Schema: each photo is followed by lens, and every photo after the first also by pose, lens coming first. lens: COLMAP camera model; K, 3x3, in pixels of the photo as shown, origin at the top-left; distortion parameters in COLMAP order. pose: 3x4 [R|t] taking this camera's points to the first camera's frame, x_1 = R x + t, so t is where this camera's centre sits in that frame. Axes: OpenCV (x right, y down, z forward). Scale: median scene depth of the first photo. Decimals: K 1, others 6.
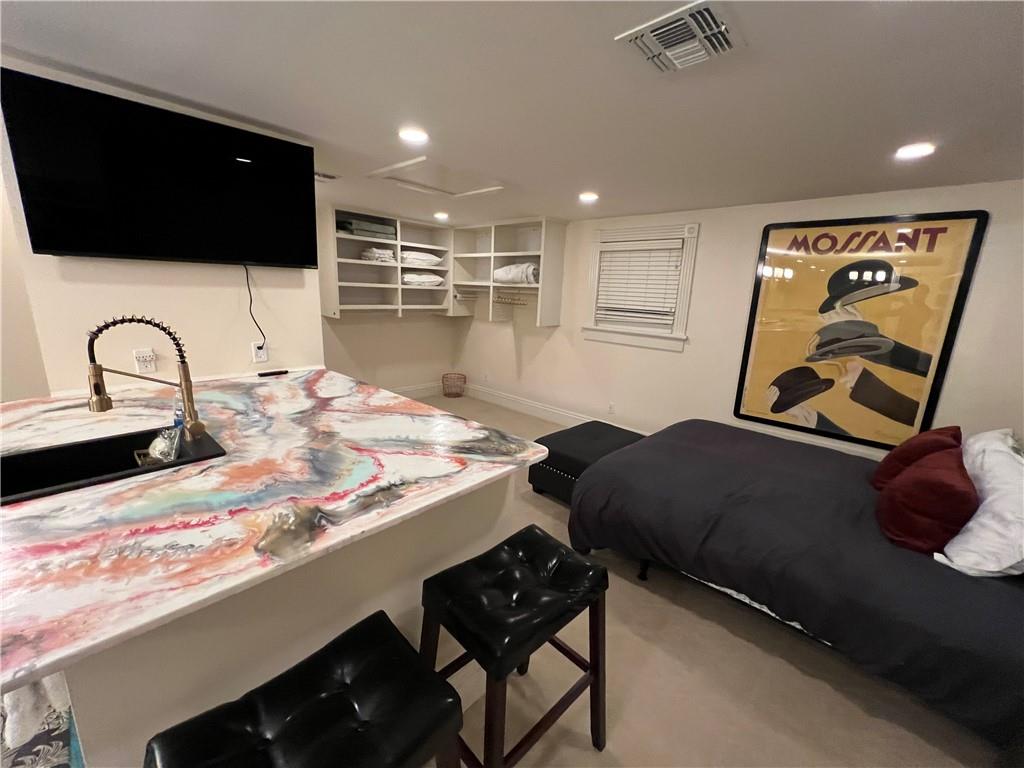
lens RADIAL K [[409.1, 0, 512.0], [0, 409.1, 384.0], [0, 0, 1]] dist [0.000006, -0.000079]
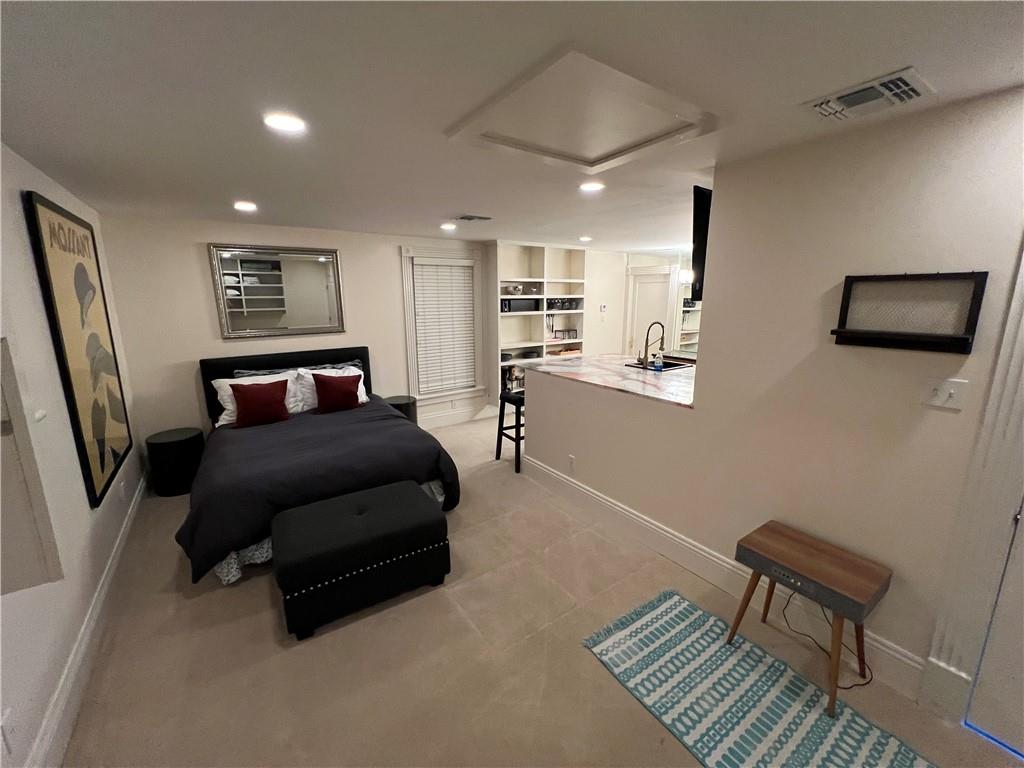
lens RADIAL K [[412.0, 0, 512.0], [0, 412.0, 380.4], [0, 0, 1]] dist [0.002448, 0.000052]
pose [[-0.977702, -0.079703, 0.194286, -0.165662], [0.009356, 0.907726, 0.419459, -0.339479], [-0.209790, 0.411924, -0.886739, 1.312960]]
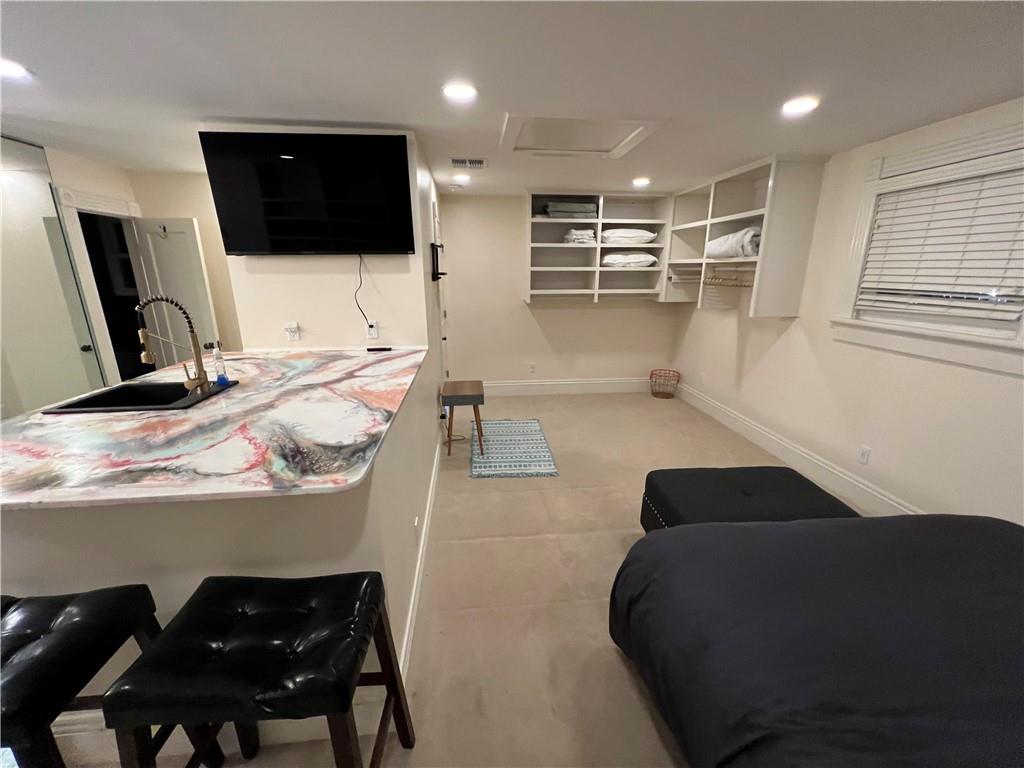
lens RADIAL K [[412.0, 0, 512.0], [0, 412.0, 380.4], [0, 0, 1]] dist [0.002448, 0.000052]
pose [[0.750862, 0.131279, -0.647281, 0.279625], [-0.117551, 0.990962, 0.064620, -0.036190], [0.649914, 0.027568, 0.759507, 0.234288]]
